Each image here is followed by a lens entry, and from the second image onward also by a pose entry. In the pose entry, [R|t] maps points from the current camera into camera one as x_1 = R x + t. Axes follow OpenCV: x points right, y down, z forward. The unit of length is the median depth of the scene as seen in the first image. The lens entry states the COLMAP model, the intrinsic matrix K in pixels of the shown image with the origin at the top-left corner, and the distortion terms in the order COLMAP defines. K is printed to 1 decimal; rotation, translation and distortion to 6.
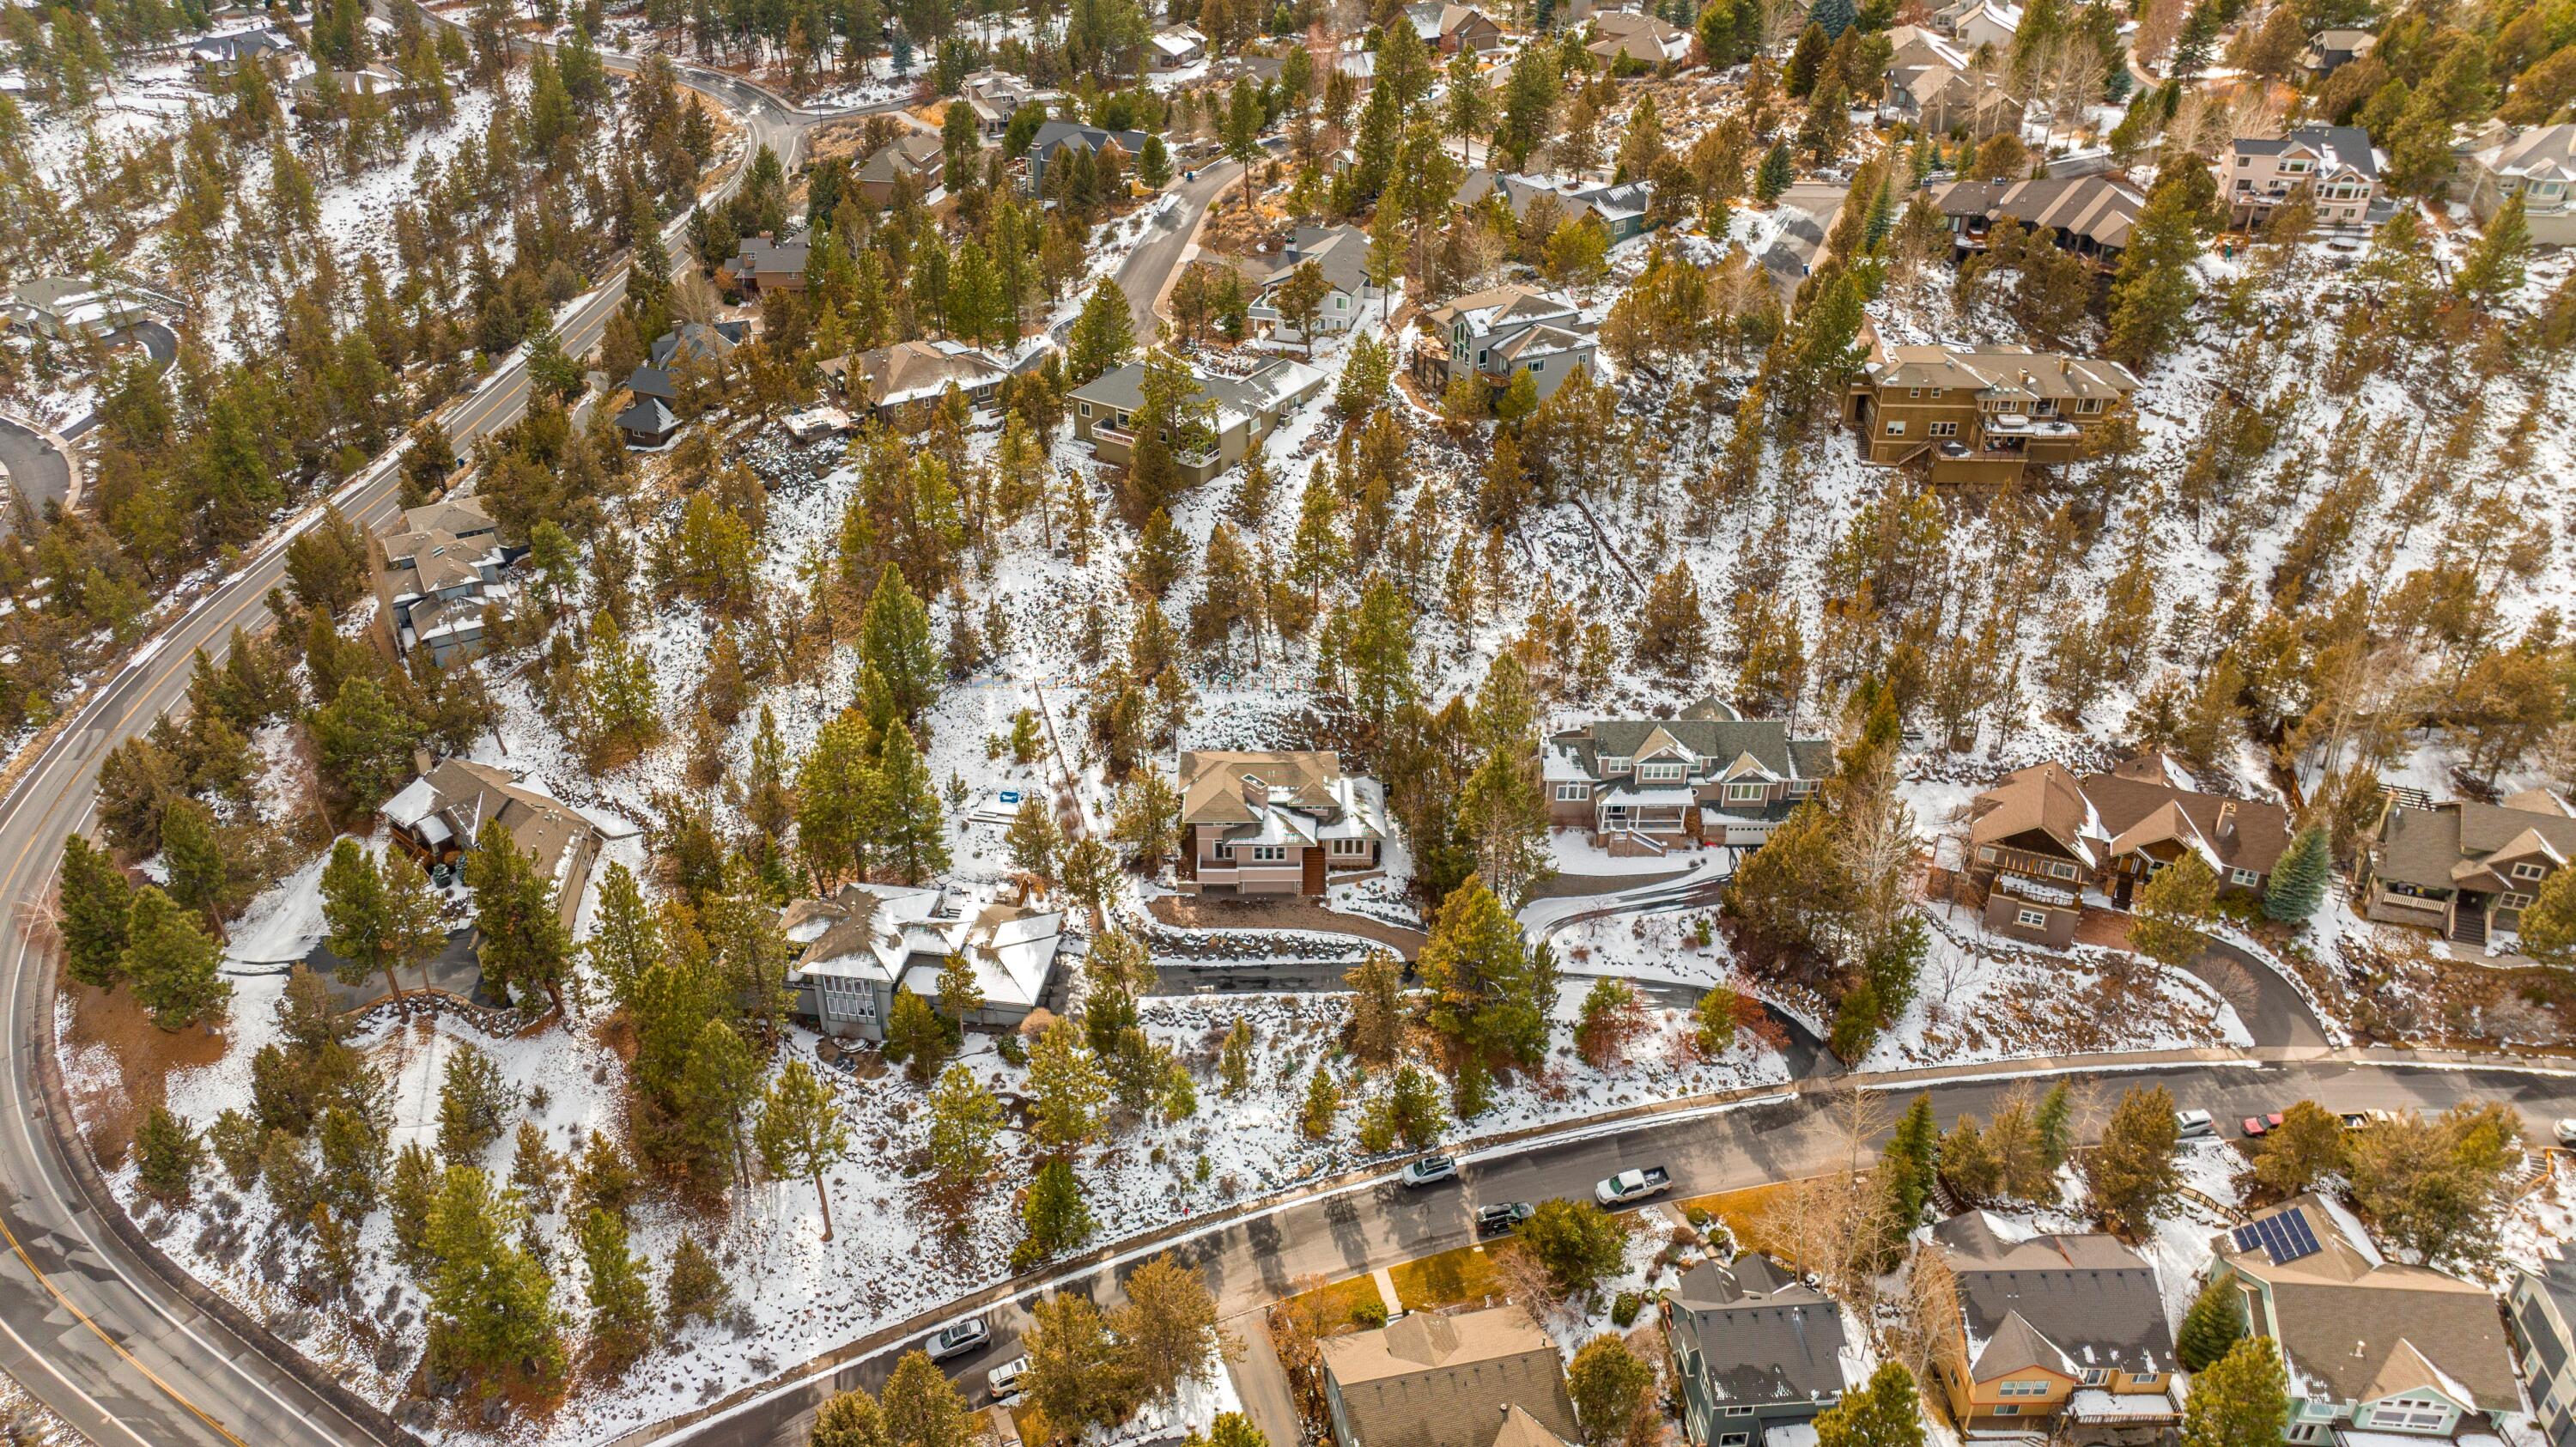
lens RADIAL K [[1870.0, 0, 1288.0], [0, 1870.0, 723.5], [0, 0, 1]] dist [-0.042235, 0.062588]
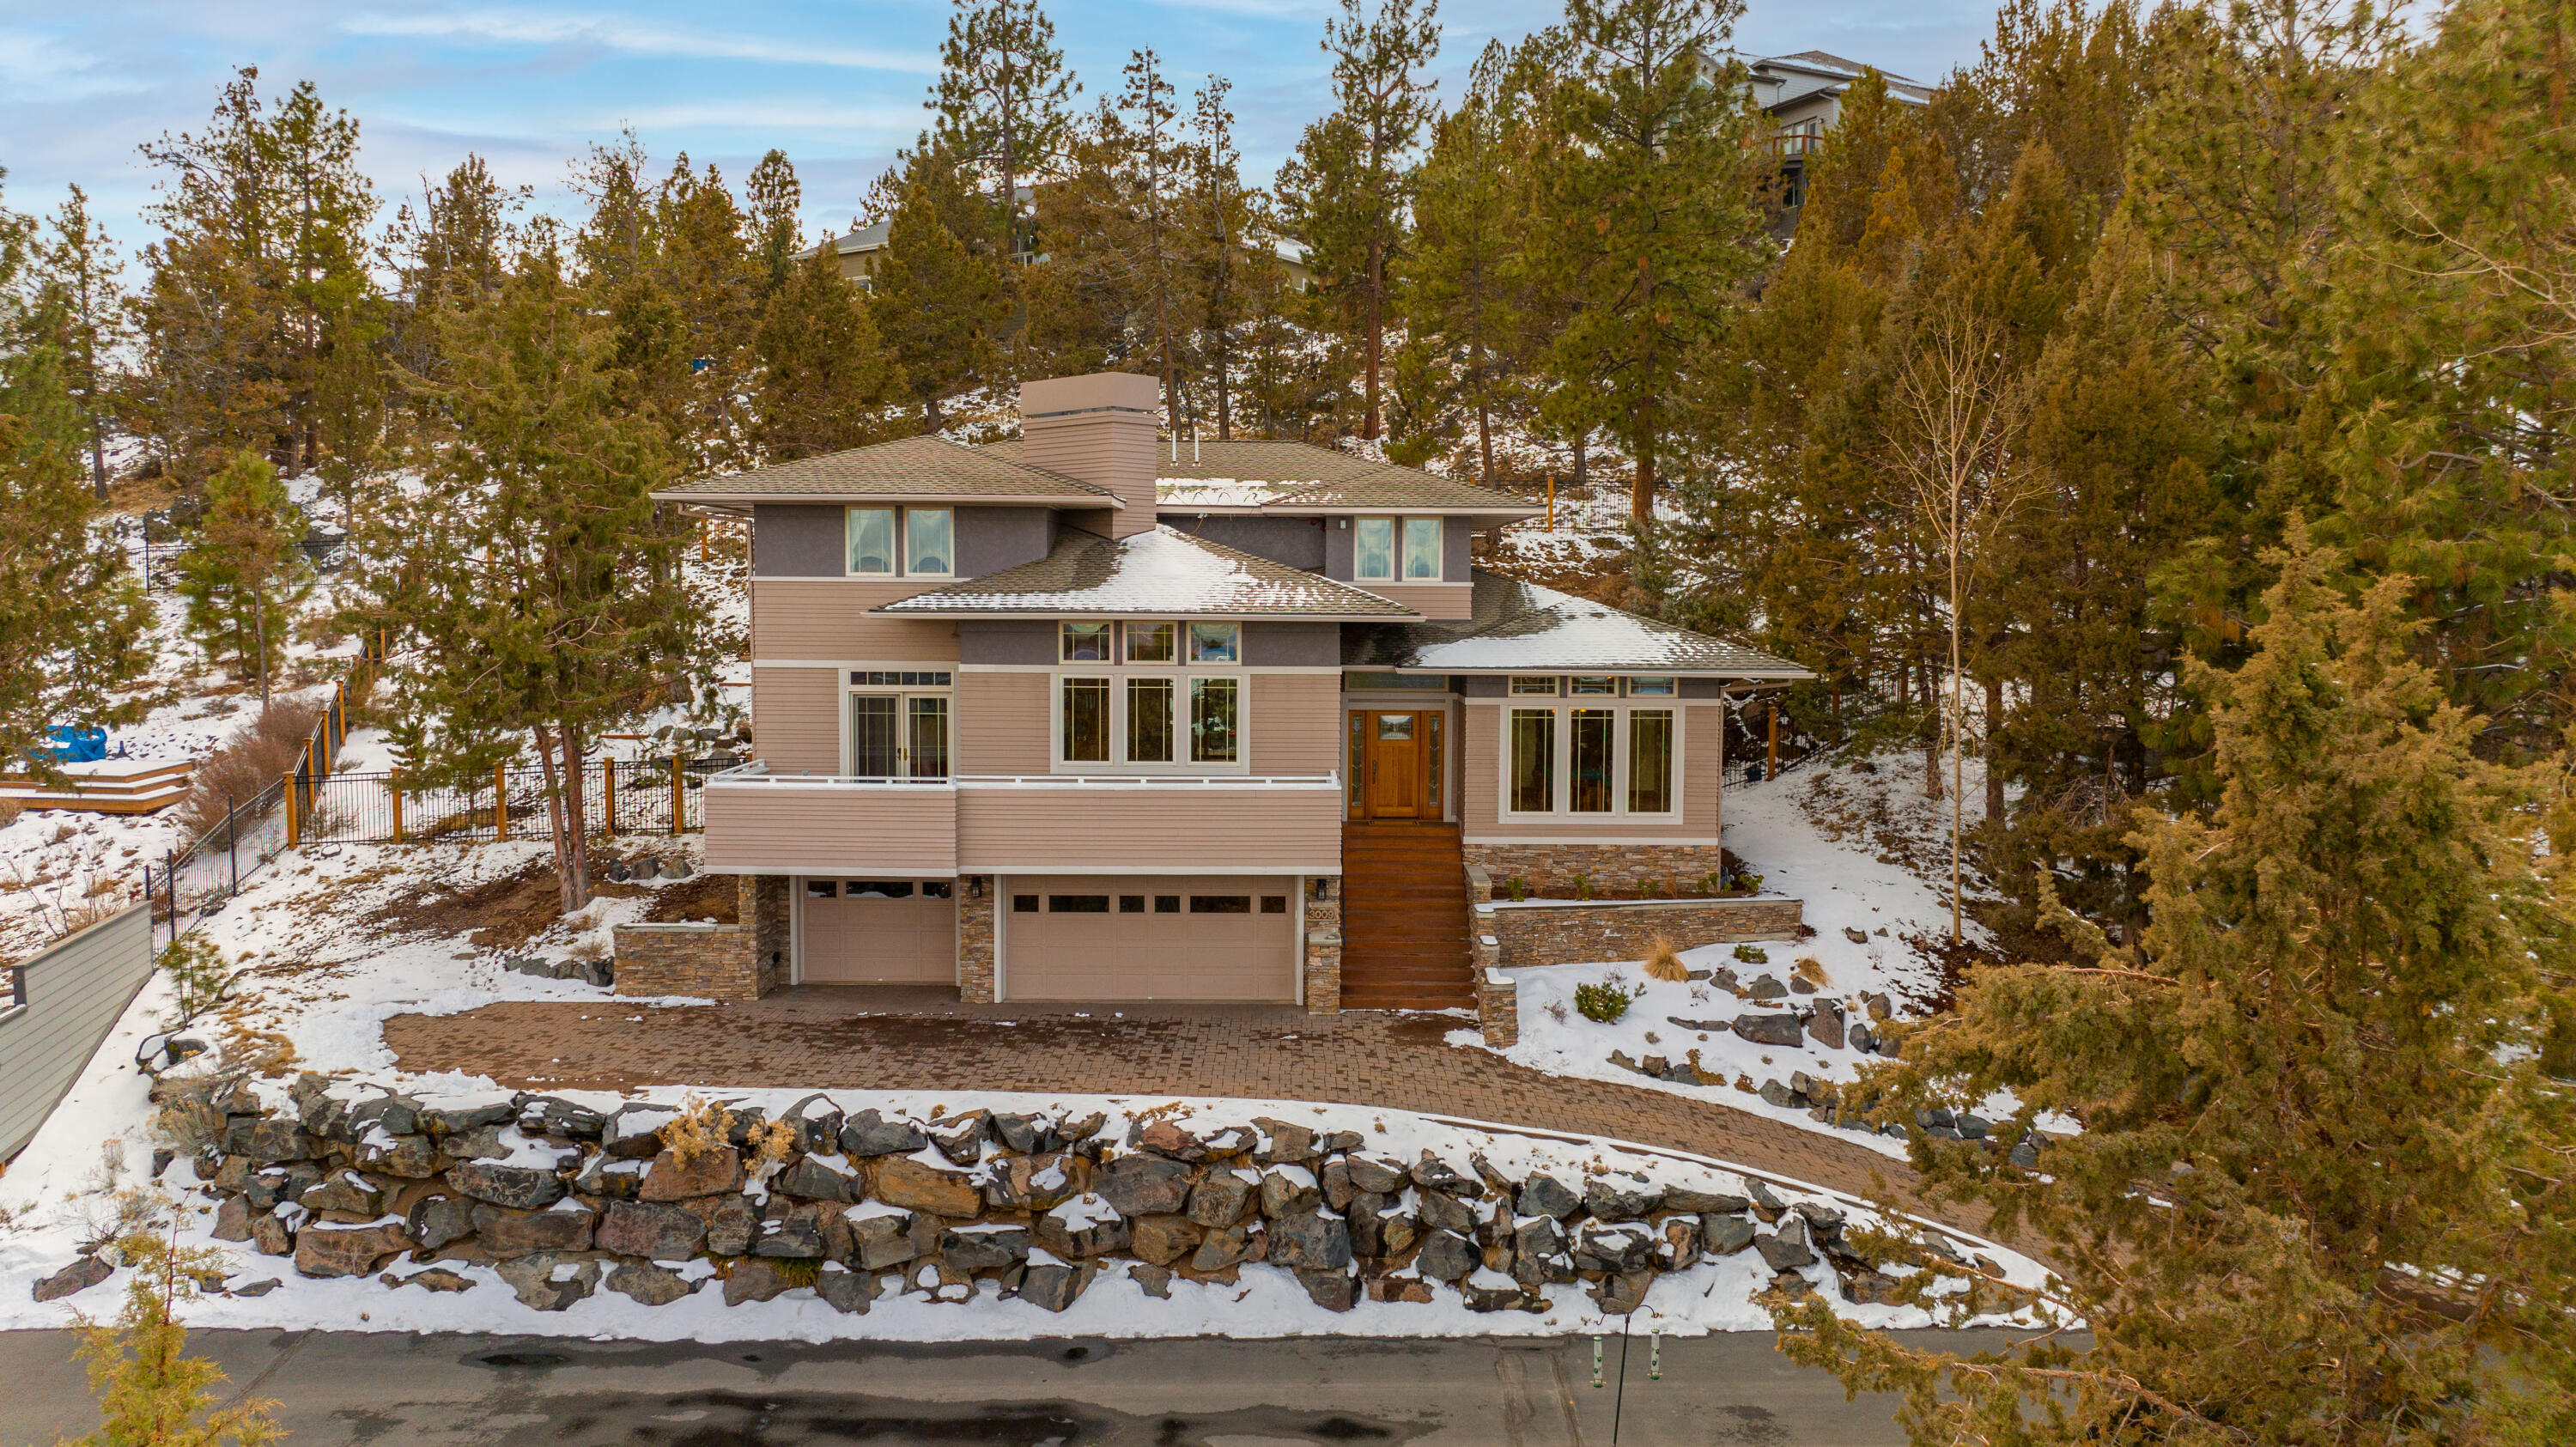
lens RADIAL K [[1870.0, 0, 1288.0], [0, 1870.0, 723.5], [0, 0, 1]] dist [-0.042235, 0.062588]
pose [[0.999976, 0.006532, -0.002311, 0.003323], [-0.006847, 0.880571, -0.473865, 0.147494], [-0.001061, 0.473869, 0.880595, 0.830721]]
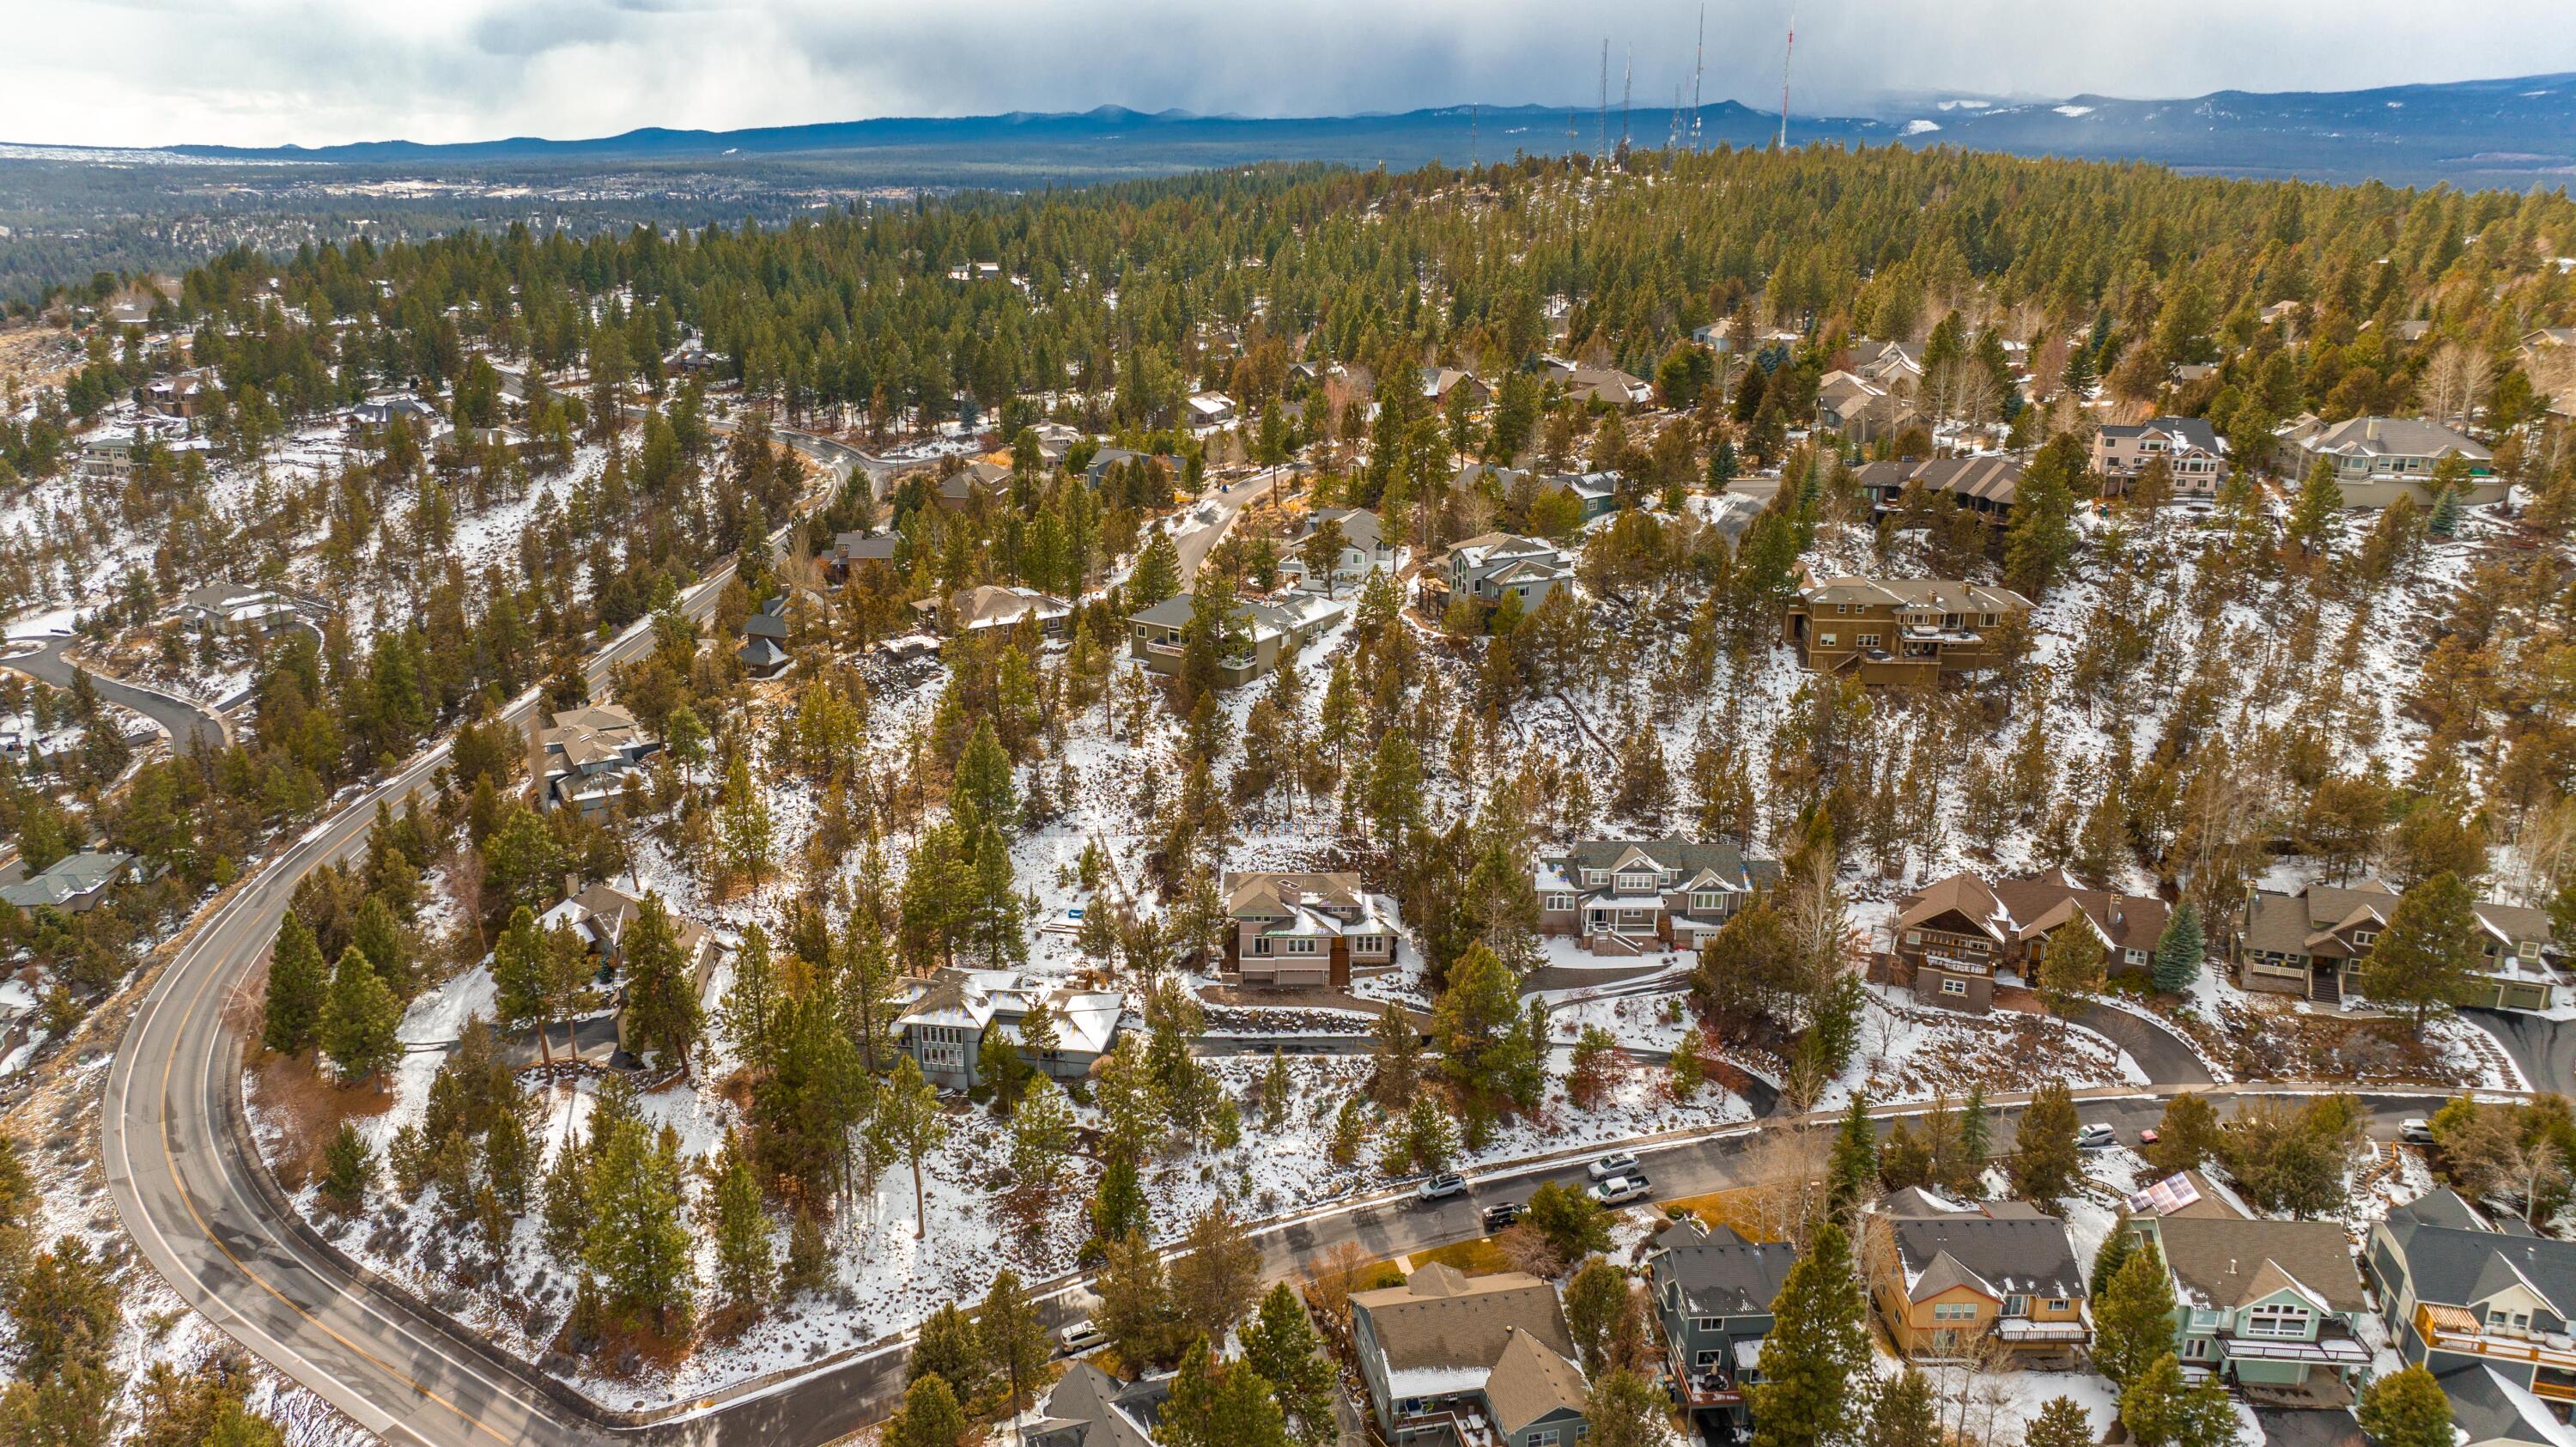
lens RADIAL K [[1898.0, 0, 1288.0], [0, 1898.0, 723.5], [0, 0, 1]] dist [-0.013372, -0.002106]
pose [[0.999989, 0.004227, -0.001933, -0.016429], [-0.004569, 0.970450, -0.241258, 0.215957], [0.000856, 0.241264, 0.970459, -0.181924]]
